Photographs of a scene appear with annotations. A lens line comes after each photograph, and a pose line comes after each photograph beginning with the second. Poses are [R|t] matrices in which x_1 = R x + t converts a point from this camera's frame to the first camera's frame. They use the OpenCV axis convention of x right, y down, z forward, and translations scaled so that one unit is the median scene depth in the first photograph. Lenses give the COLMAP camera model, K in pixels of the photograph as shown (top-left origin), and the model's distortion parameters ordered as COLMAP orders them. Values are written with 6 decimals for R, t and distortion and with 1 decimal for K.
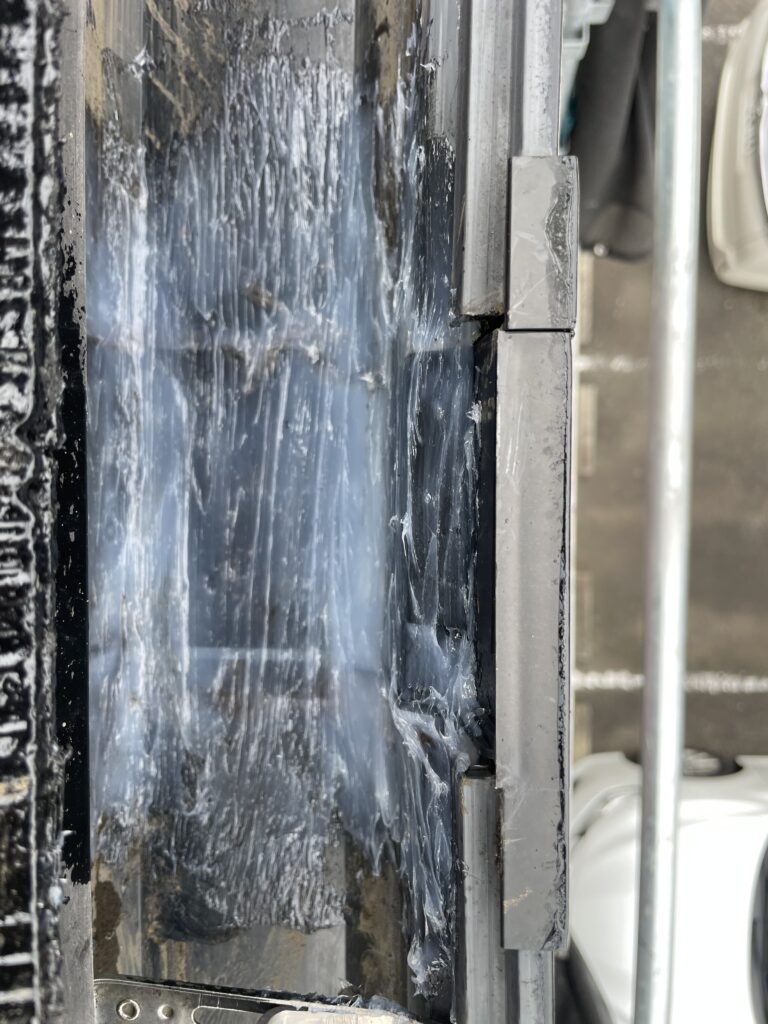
lens RADIAL K [[794.6, 0, 389.8], [0, 794.6, 521.8], [0, 0, 1]] dist [0.053397, -0.108432]
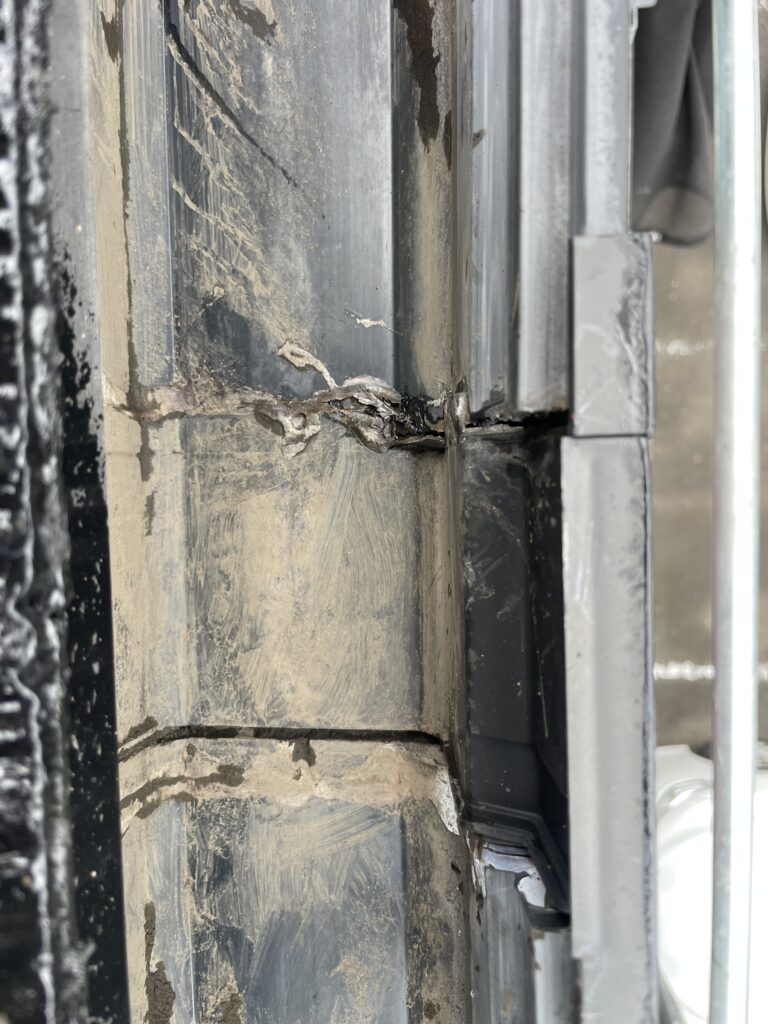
lens RADIAL K [[794.6, 0, 386.3], [0, 794.6, 523.2], [0, 0, 1]] dist [0.053397, -0.108432]
pose [[0.997034, -0.027051, -0.072052, 0.004826], [0.027904, 0.999552, 0.010860, -0.150327], [0.071726, -0.012839, 0.997342, 0.114680]]
